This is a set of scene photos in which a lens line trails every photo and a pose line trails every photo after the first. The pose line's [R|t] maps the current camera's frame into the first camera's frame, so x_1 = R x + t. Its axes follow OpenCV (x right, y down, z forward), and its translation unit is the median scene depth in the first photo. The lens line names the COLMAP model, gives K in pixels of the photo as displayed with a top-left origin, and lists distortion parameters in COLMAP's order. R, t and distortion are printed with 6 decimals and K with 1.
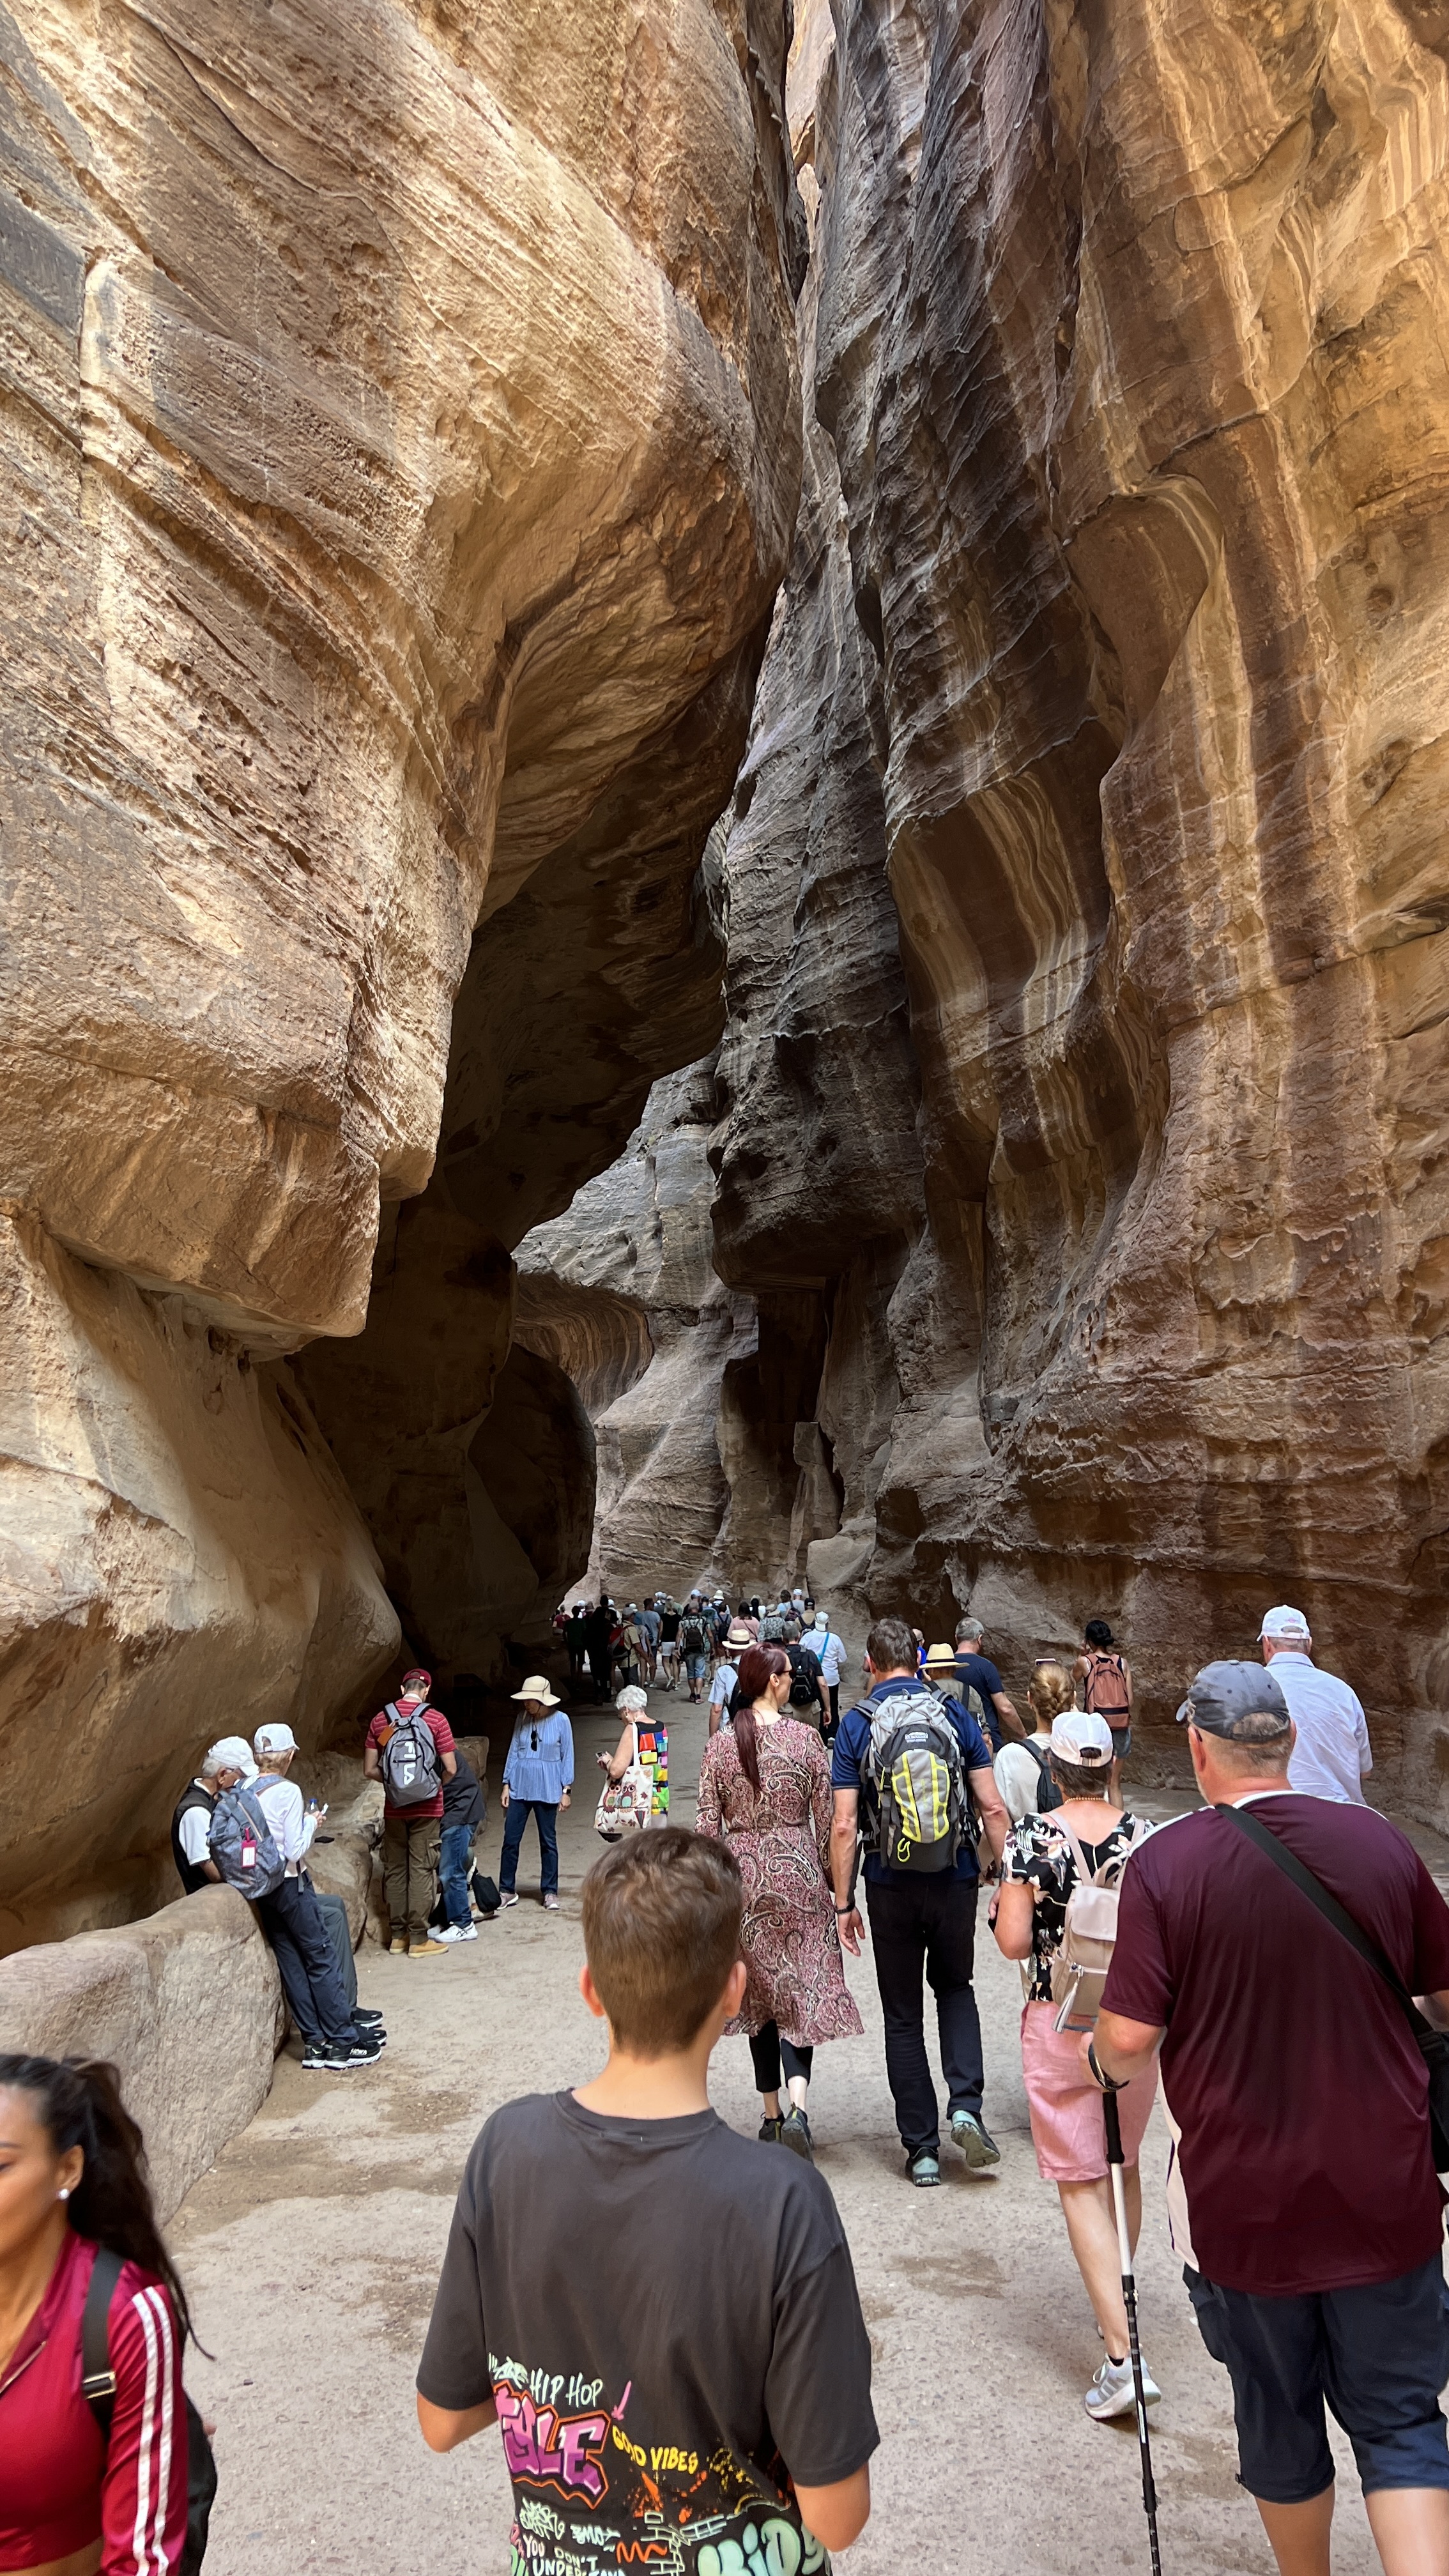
lens RADIAL K [[1924.8, 0, 726.4], [0, 1924.8, 1304.7], [0, 0, 1]] dist [0.038369, -0.031622]
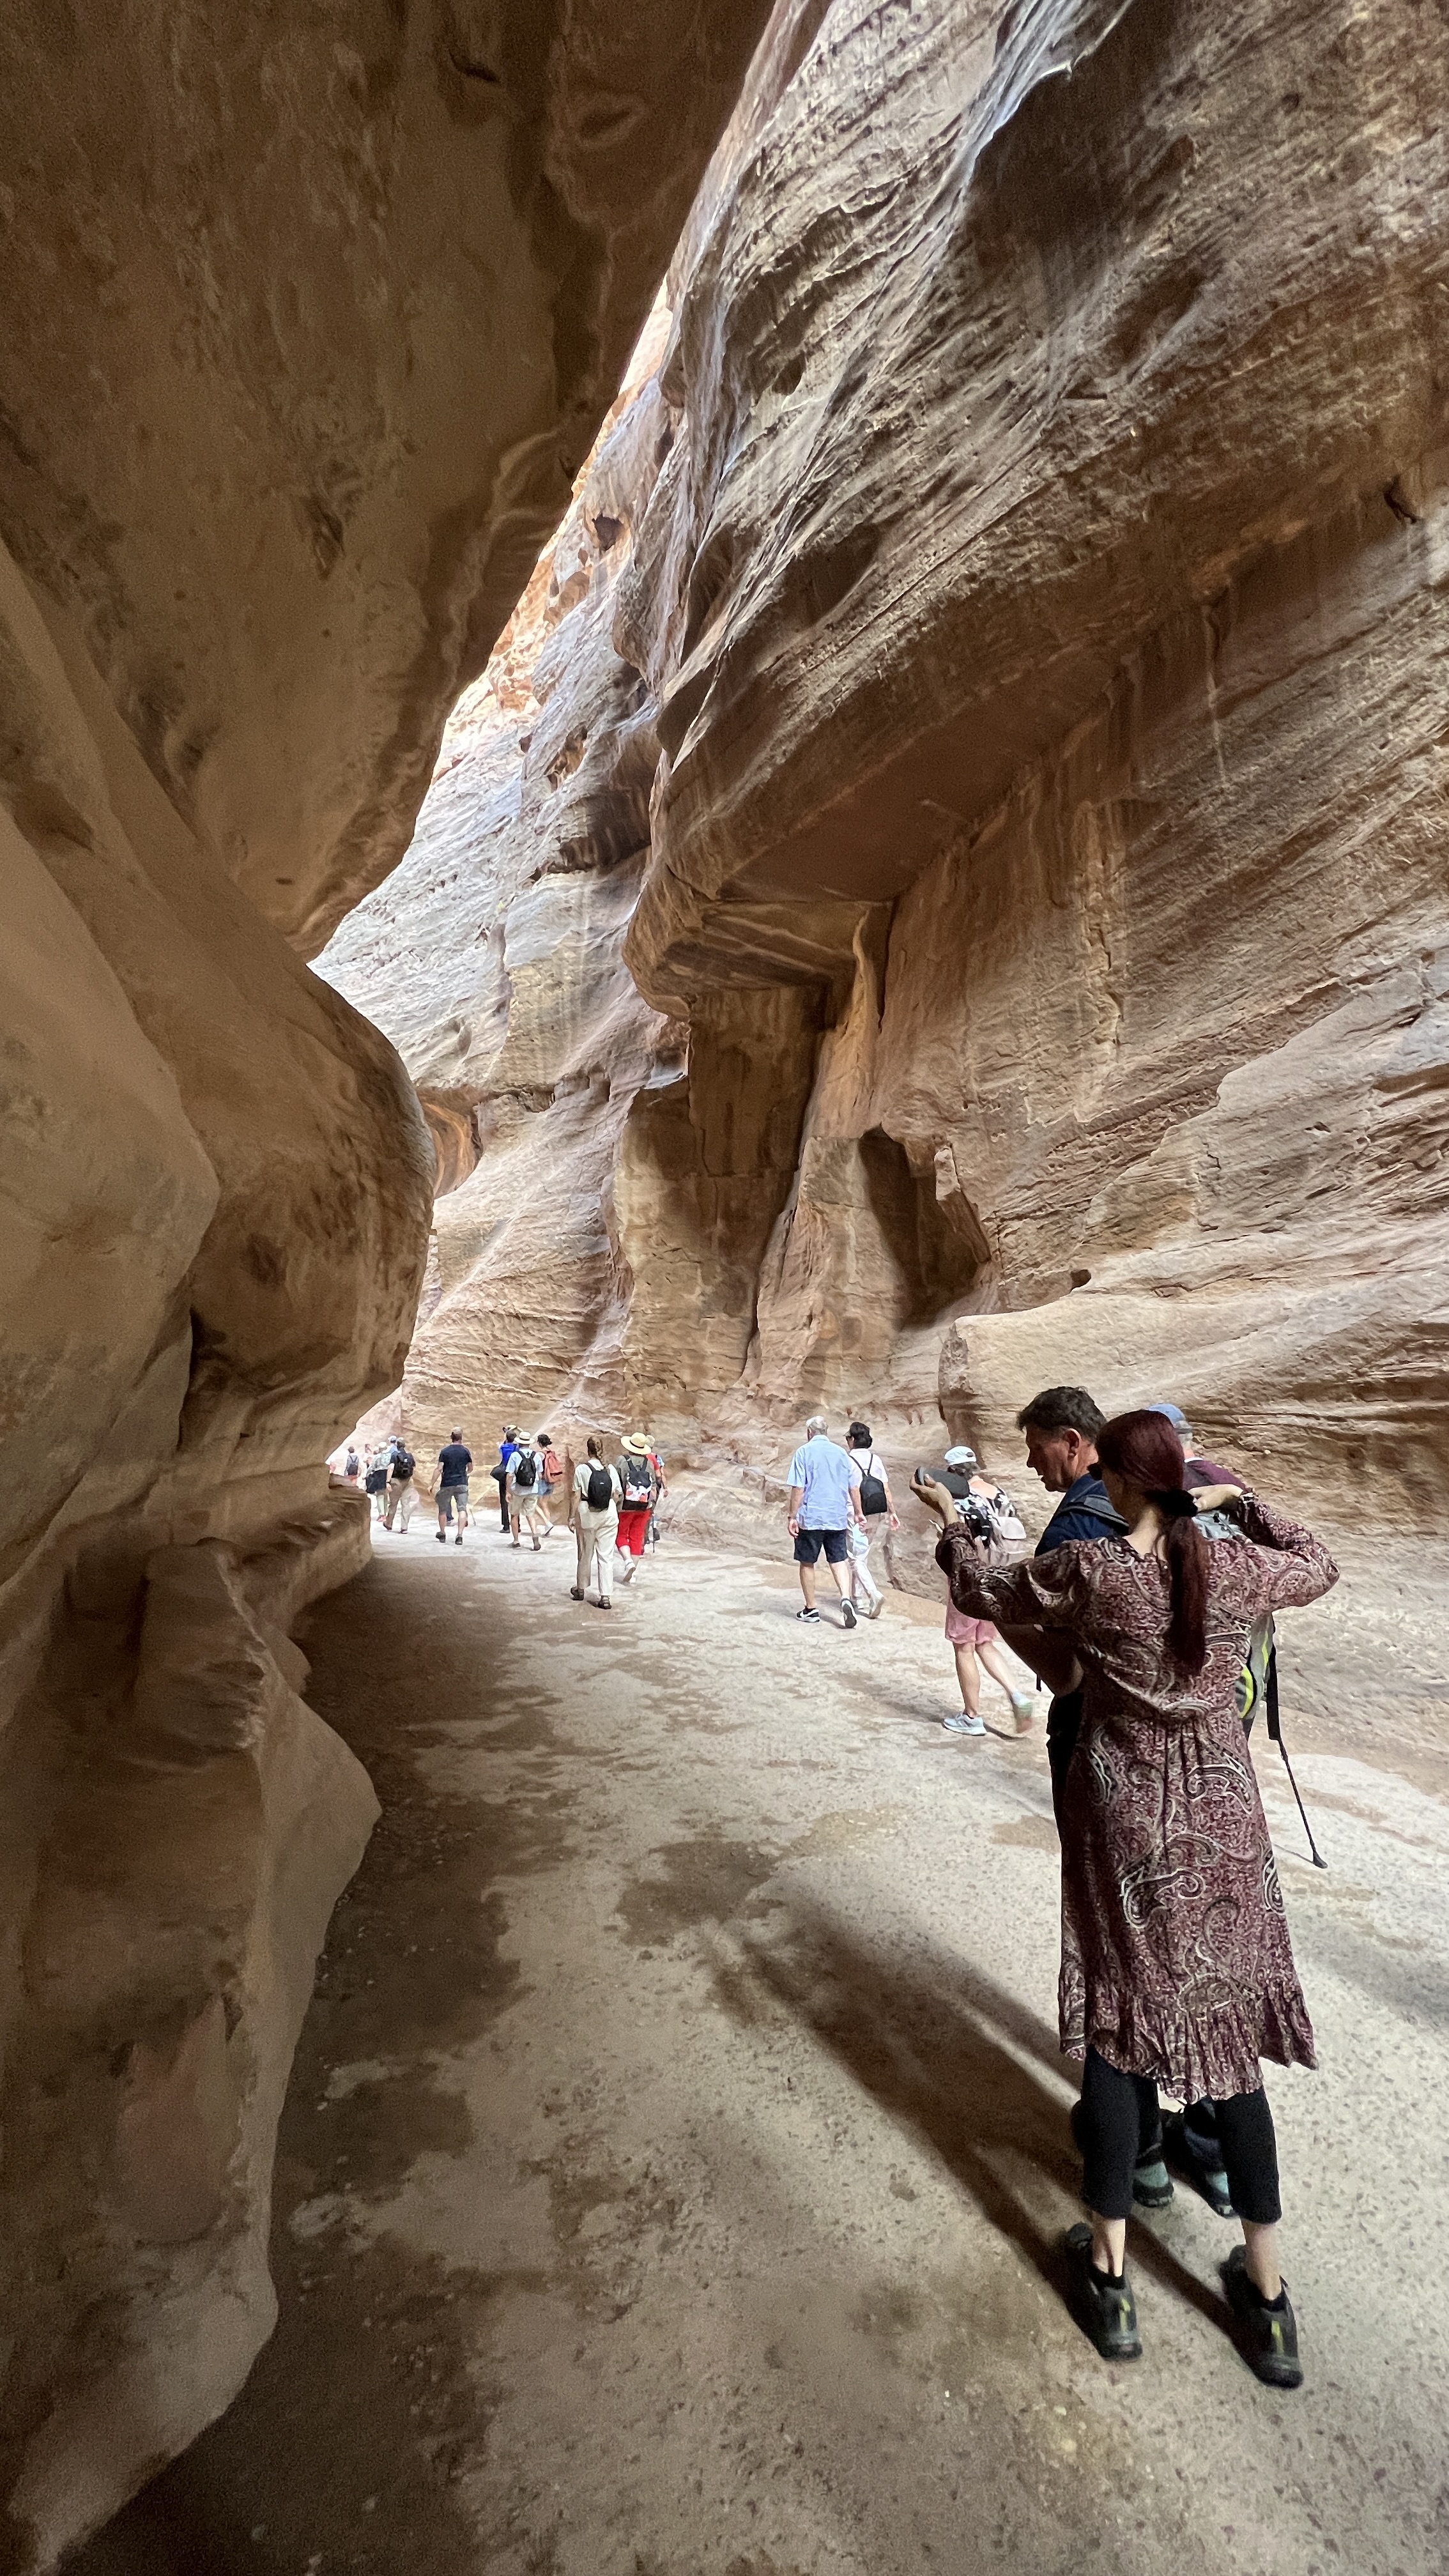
lens RADIAL K [[1028.0, 0, 733.7], [0, 1028.0, 1293.7], [0, 0, 1]] dist [-0.004286, 0.000524]
pose [[0.961069, 0.077569, 0.265198, -0.110195], [-0.077722, 0.996926, -0.009937, 0.196456], [-0.265154, -0.011062, 0.964143, 1.242936]]
